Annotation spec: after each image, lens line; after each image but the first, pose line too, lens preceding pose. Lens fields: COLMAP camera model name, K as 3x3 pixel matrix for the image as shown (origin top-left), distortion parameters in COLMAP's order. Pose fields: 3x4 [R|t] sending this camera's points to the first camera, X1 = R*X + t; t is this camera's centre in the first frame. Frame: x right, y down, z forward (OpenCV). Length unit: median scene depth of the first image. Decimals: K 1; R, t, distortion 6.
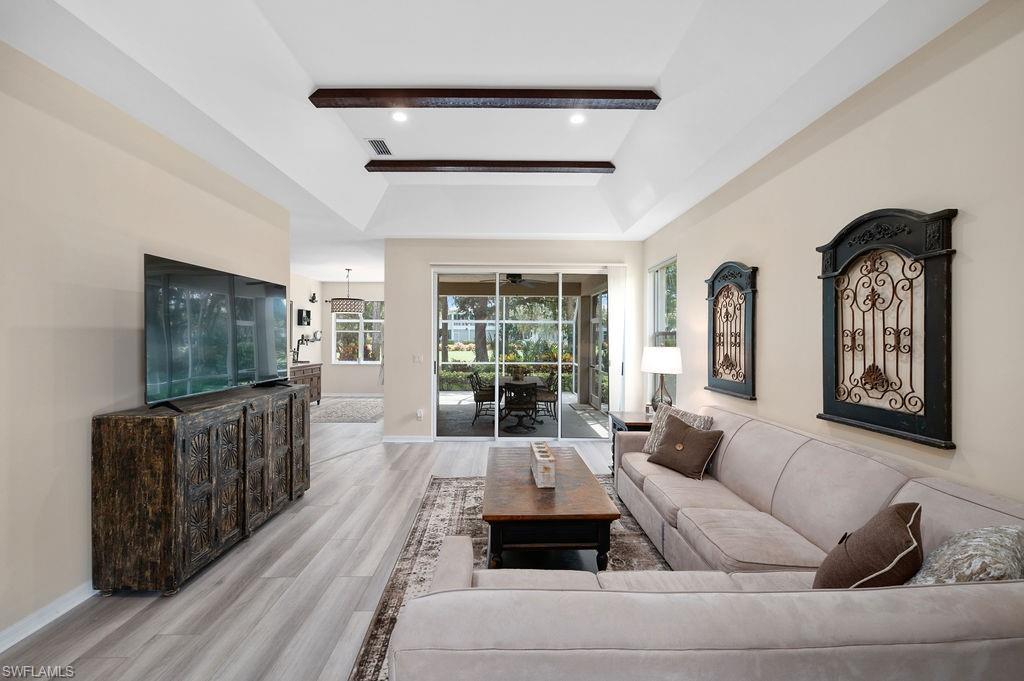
lens RADIAL K [[406.6, 0, 514.7], [0, 406.6, 339.1], [0, 0, 1]] dist [-0.004586, -0.001495]
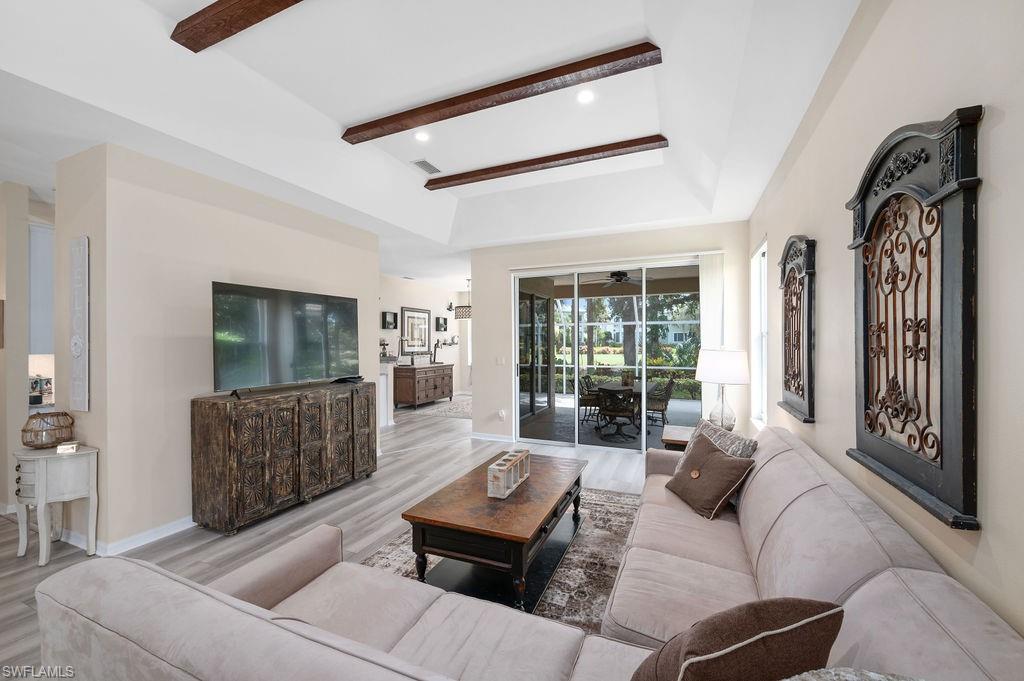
lens RADIAL K [[406.6, 0, 516.8], [0, 406.6, 344.0], [0, 0, 1]] dist [-0.004586, -0.001495]
pose [[0.912784, -0.005492, -0.408407, 0.456537], [0.007237, 0.999970, 0.002726, 0.002953], [0.408379, -0.005443, 0.912796, 0.137348]]
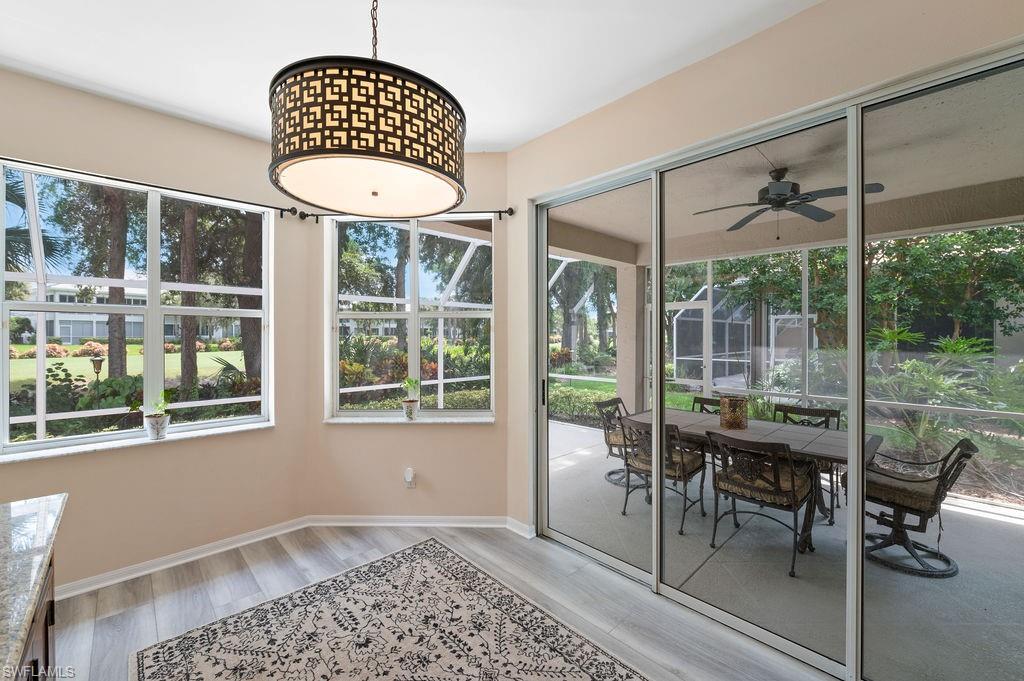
lens RADIAL K [[406.6, 0, 513.4], [0, 406.6, 337.1], [0, 0, 1]] dist [-0.004586, -0.001495]
pose [[0.738253, -0.007756, 0.674479, -1.399354], [0.003298, 0.999963, 0.007889, -0.012226], [-0.674516, -0.003599, 0.738252, 2.413392]]
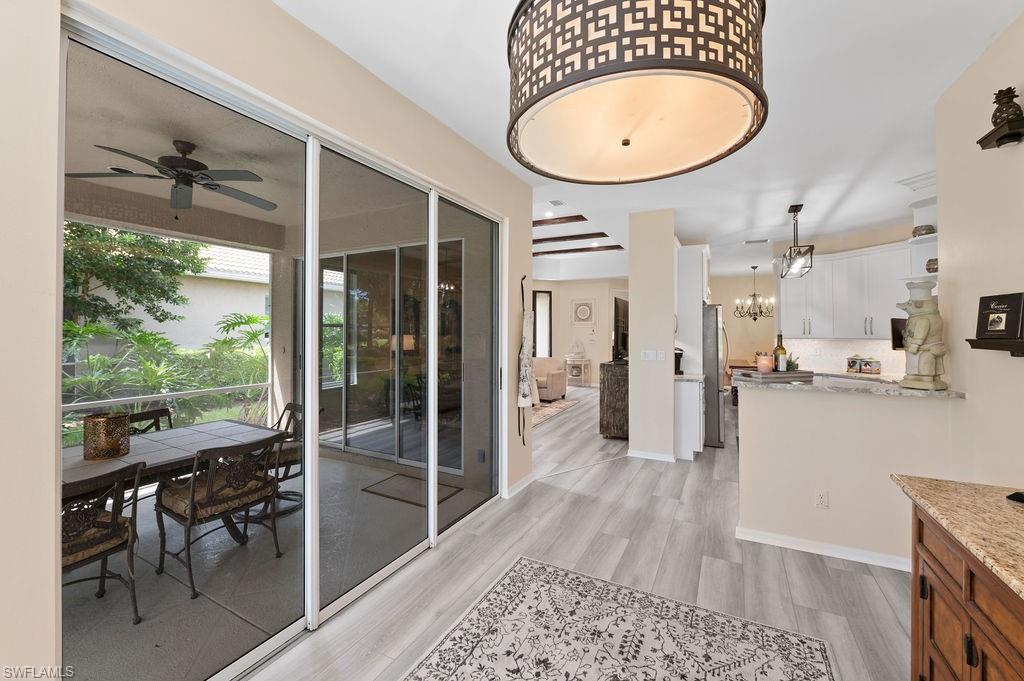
lens RADIAL K [[406.6, 0, 509.7], [0, 406.6, 320.3], [0, 0, 1]] dist [-0.004586, -0.001495]
pose [[-0.867341, 0.006302, 0.497674, -1.283001], [-0.006529, 0.999690, -0.024037, -0.009102], [-0.497671, -0.024098, -0.867031, 3.287446]]
